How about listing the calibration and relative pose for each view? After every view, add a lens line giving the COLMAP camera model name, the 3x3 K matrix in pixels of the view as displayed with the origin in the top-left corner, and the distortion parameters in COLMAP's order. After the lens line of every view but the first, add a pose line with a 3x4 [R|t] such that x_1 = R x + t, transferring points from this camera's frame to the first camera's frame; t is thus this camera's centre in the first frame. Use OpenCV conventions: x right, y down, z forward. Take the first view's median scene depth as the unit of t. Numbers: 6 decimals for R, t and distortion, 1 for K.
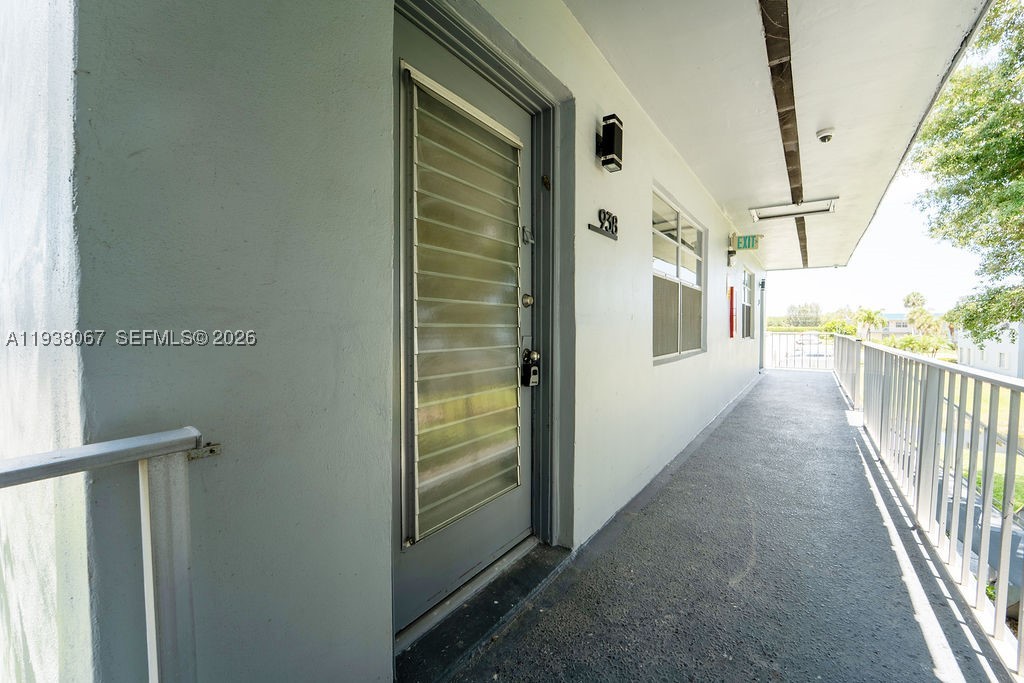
lens RADIAL K [[412.2, 0, 512.0], [0, 412.2, 341.5], [0, 0, 1]] dist [-0.028464, 0.000105]
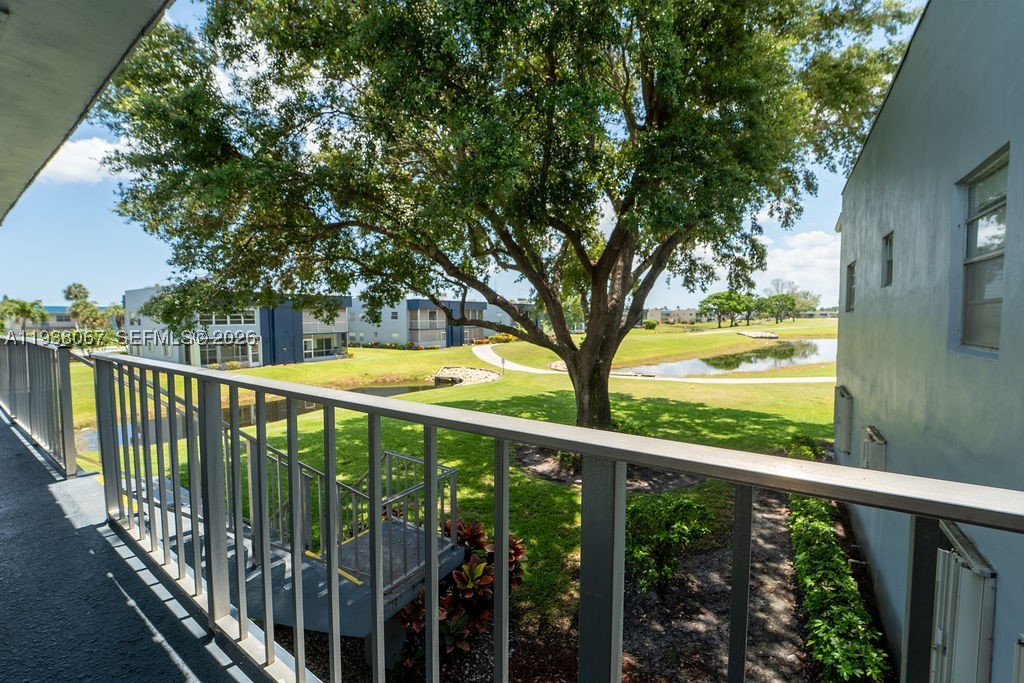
lens RADIAL K [[412.2, 0, 512.0], [0, 412.2, 341.5], [0, 0, 1]] dist [-0.028464, 0.000105]
pose [[-0.047290, -0.056161, 0.997301, 0.167438], [0.040211, 0.997502, 0.058079, -0.009310], [-0.998071, 0.042849, -0.044914, 0.232674]]
